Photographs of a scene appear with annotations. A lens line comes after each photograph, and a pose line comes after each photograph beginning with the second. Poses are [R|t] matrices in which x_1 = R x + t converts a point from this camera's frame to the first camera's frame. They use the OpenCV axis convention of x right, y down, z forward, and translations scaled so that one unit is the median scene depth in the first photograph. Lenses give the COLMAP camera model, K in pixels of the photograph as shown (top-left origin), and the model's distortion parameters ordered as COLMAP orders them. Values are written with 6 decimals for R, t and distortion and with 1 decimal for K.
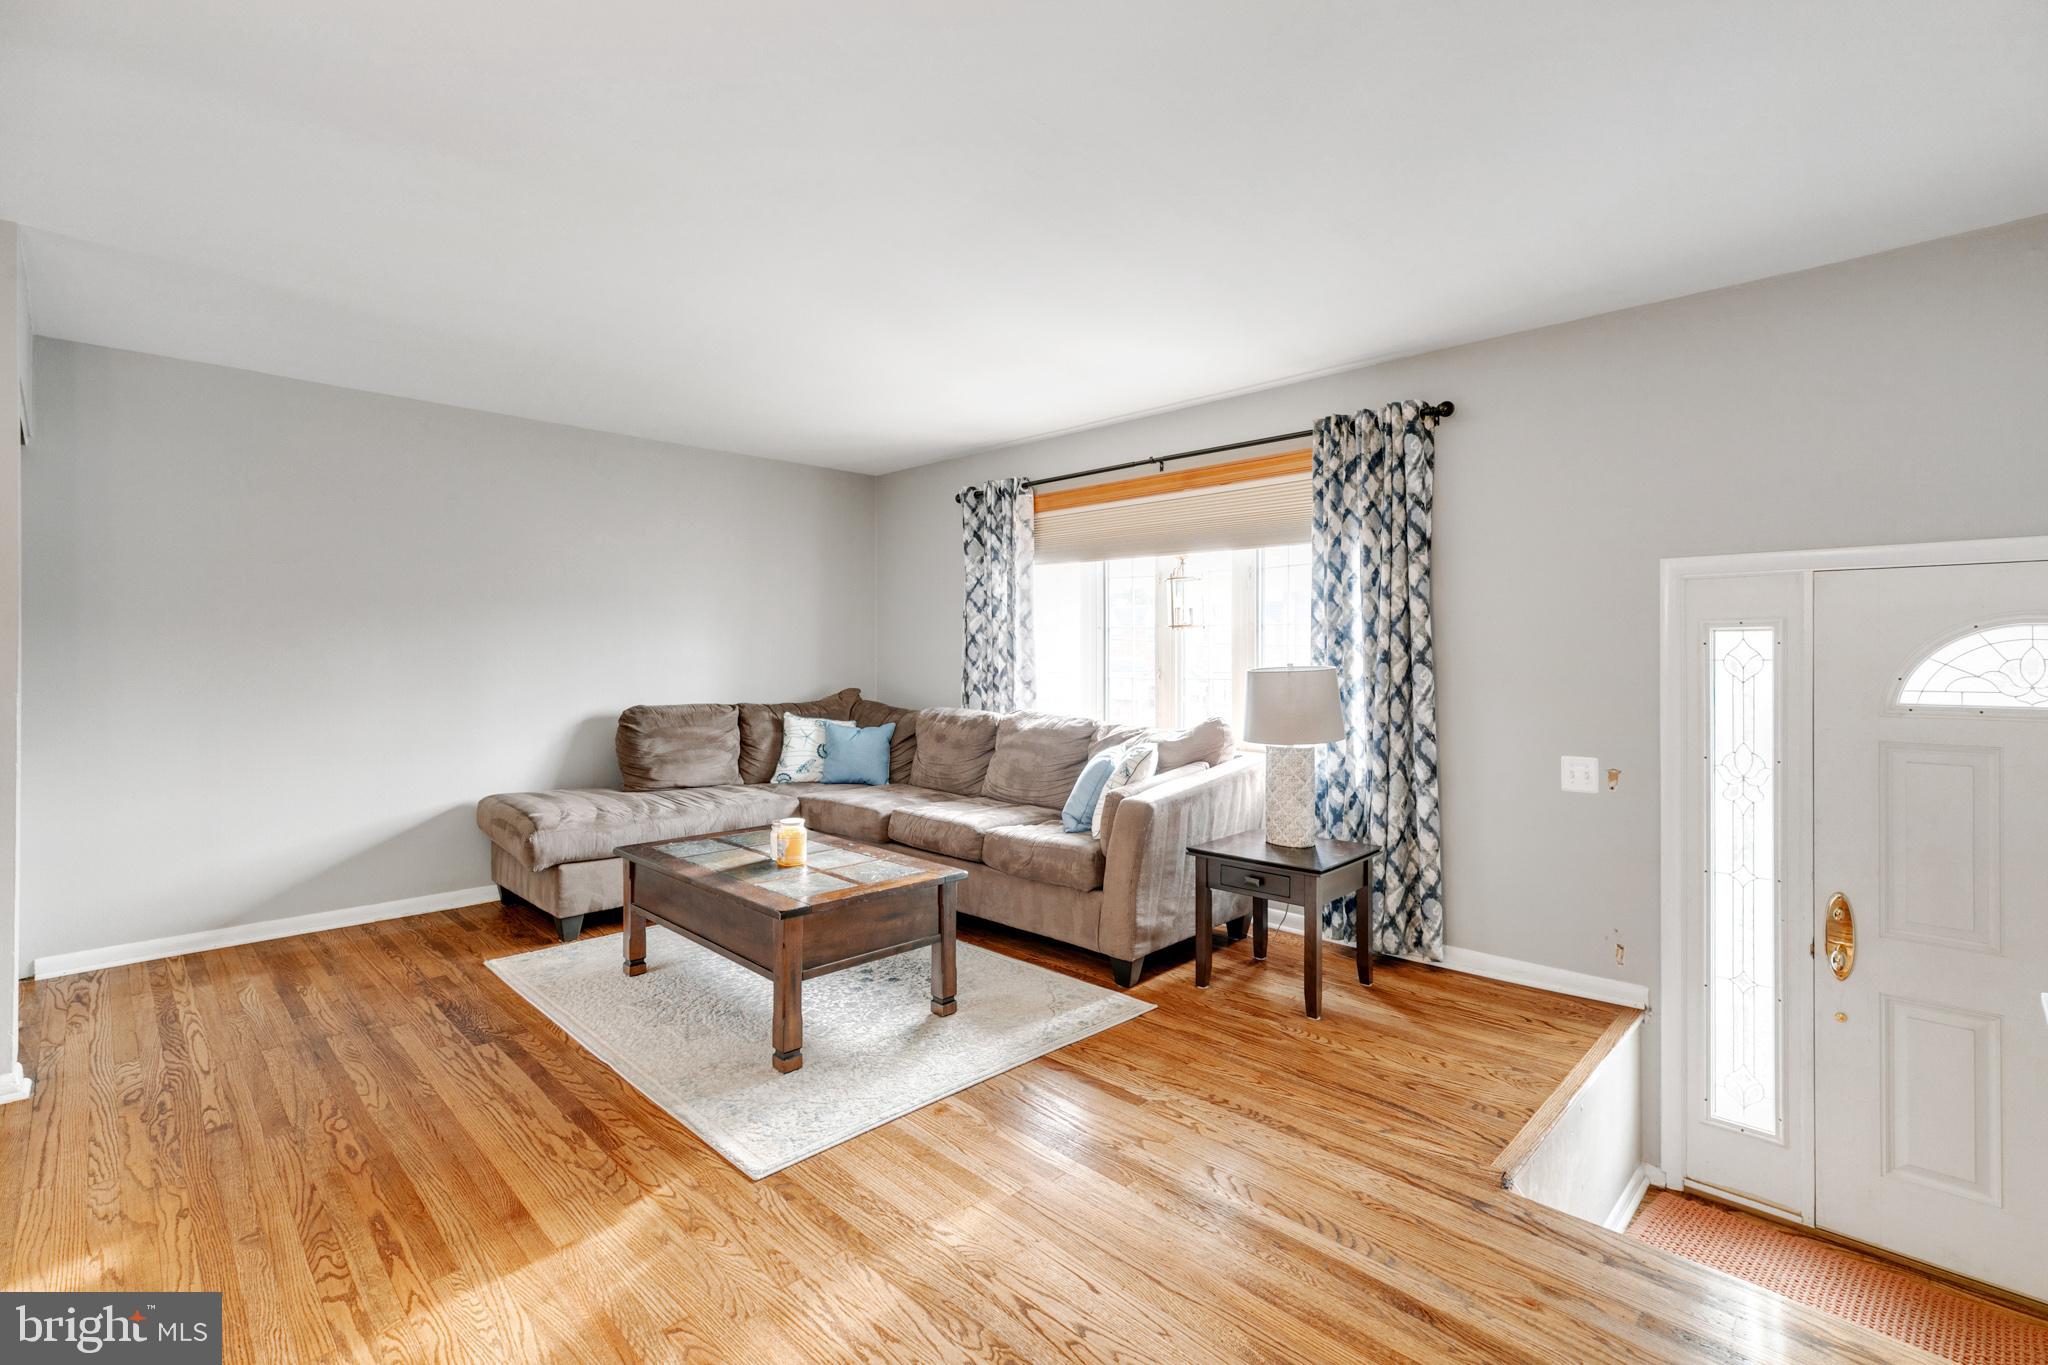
lens RADIAL K [[921.9, 0, 1025.0], [0, 921.9, 647.7], [0, 0, 1]] dist [0.011758, 0.000406]
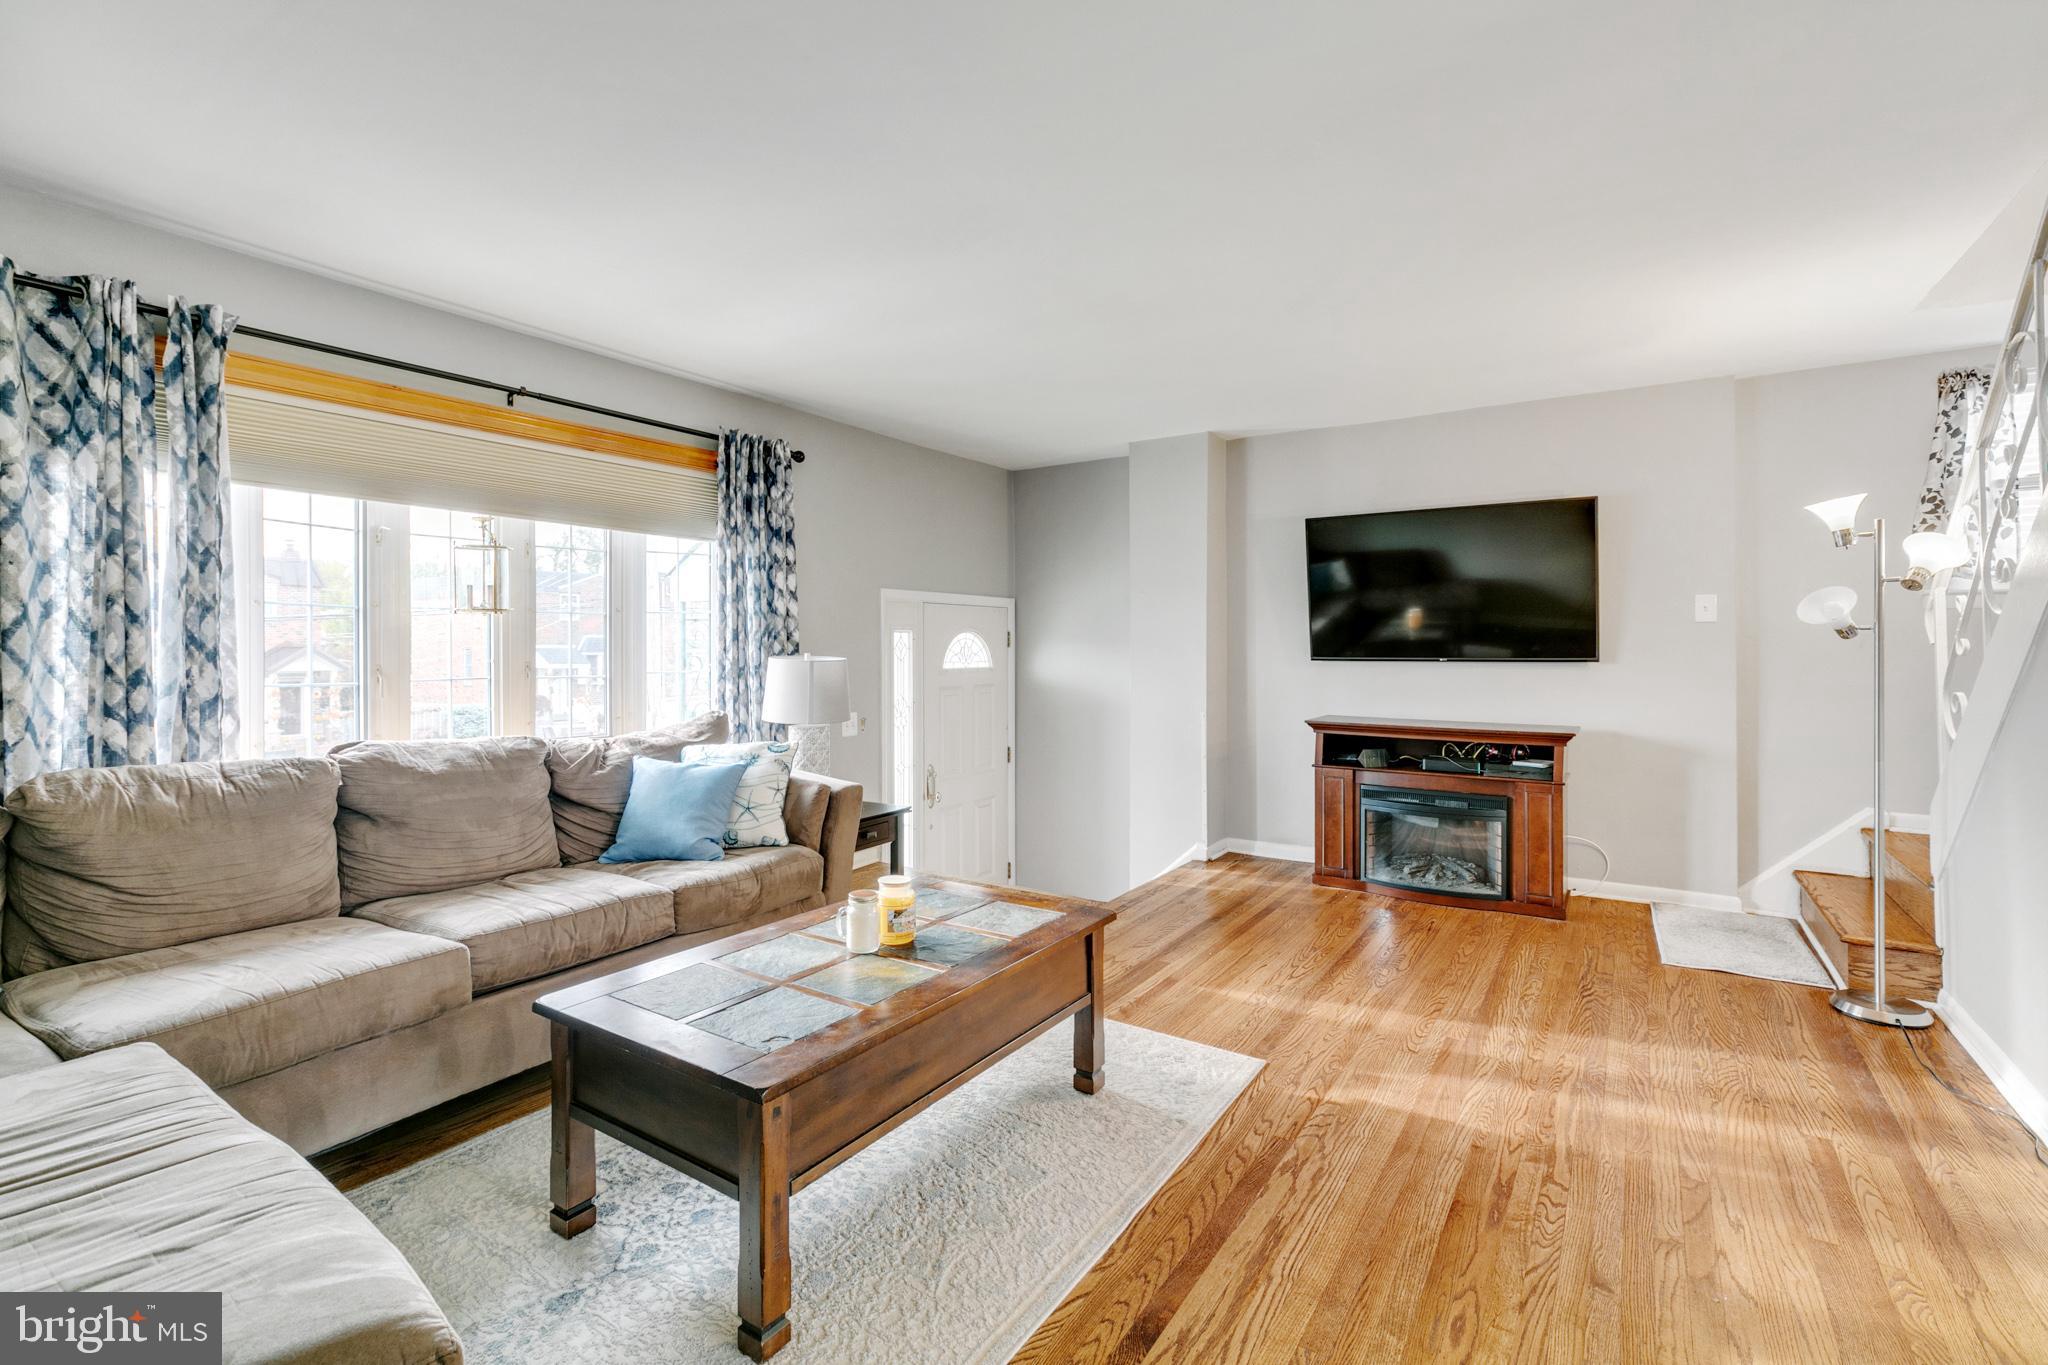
lens RADIAL K [[921.9, 0, 1025.0], [0, 921.9, 647.7], [0, 0, 1]] dist [0.011758, 0.000406]
pose [[-0.199364, -0.003239, 0.979920, -1.235356], [-0.003325, 0.999991, 0.002629, 0.007810], [-0.979920, -0.002734, -0.199373, 1.335532]]
